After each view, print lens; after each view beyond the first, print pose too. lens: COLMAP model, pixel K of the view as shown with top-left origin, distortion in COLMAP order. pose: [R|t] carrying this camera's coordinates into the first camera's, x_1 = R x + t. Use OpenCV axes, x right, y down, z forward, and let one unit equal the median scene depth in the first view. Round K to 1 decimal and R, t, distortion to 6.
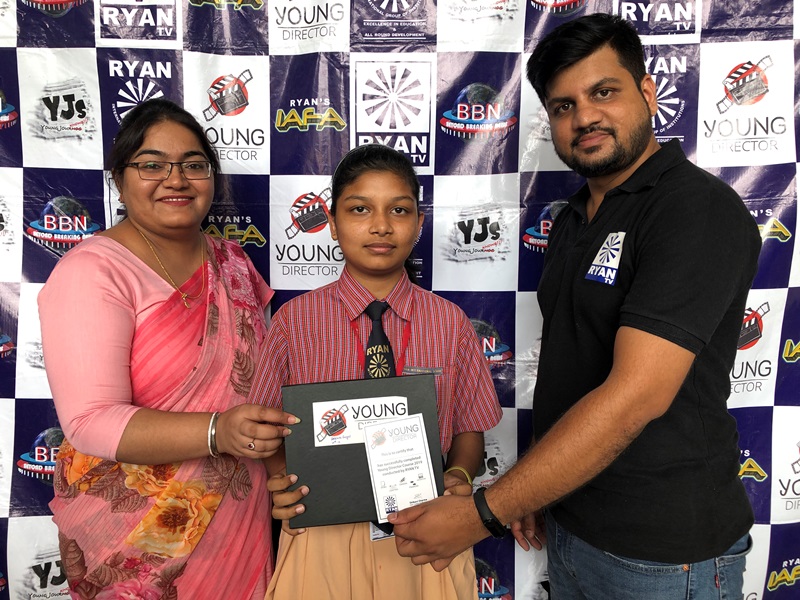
lens RADIAL K [[756.1, 0, 384.5], [0, 756.1, 318.2], [0, 0, 1]] dist [0.014819, 0.002748]
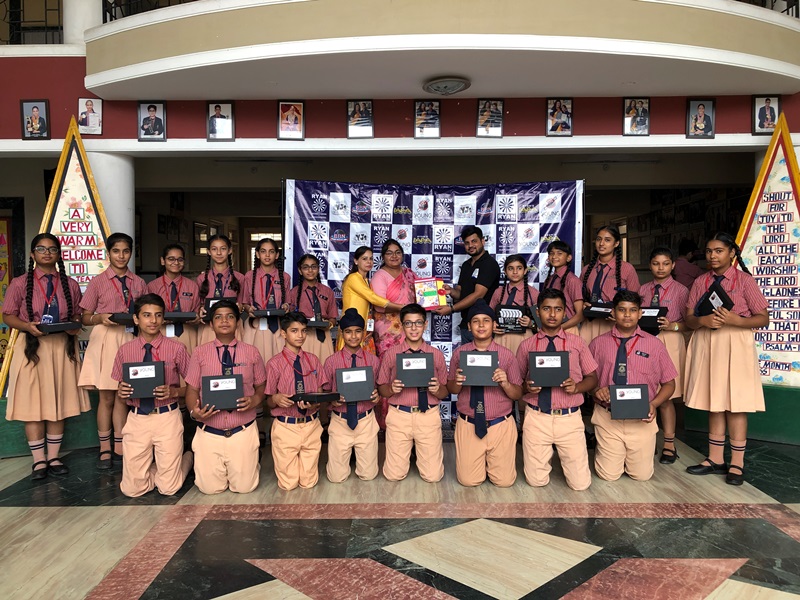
lens RADIAL K [[642.2, 0, 400.4], [0, 642.2, 297.3], [0, 0, 1]] dist [0.005044, 0.001187]
pose [[0.998596, 0.010709, -0.051879, -0.036655], [-0.015764, 0.995058, -0.098036, 0.381076], [0.050573, 0.098716, 0.993830, -2.417211]]
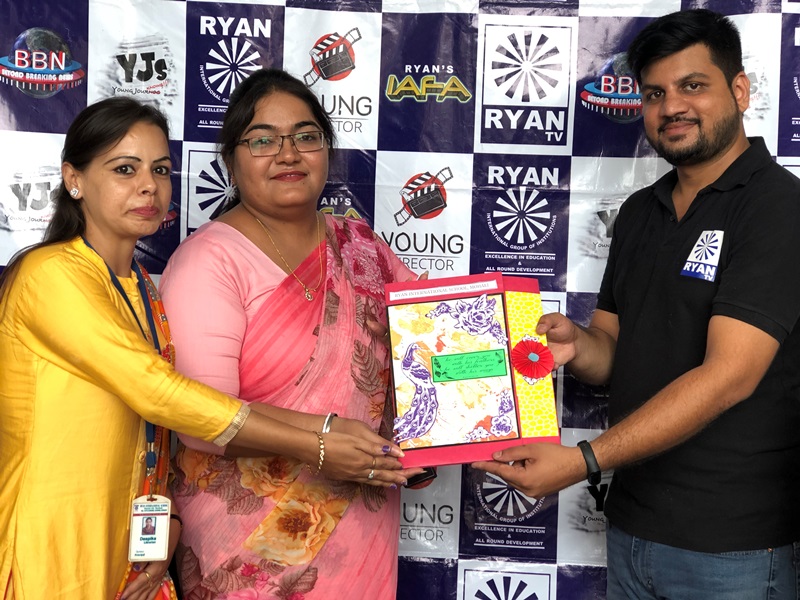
lens RADIAL K [[1492.5, 0, 400.3], [0, 1492.5, 325.8], [0, 0, 1]] dist [-0.077347, 1.158242]
pose [[0.999516, 0.026654, -0.016025, -0.097799], [-0.027477, 0.998185, -0.053591, 0.099964], [0.014567, 0.054005, 0.998434, -0.686723]]
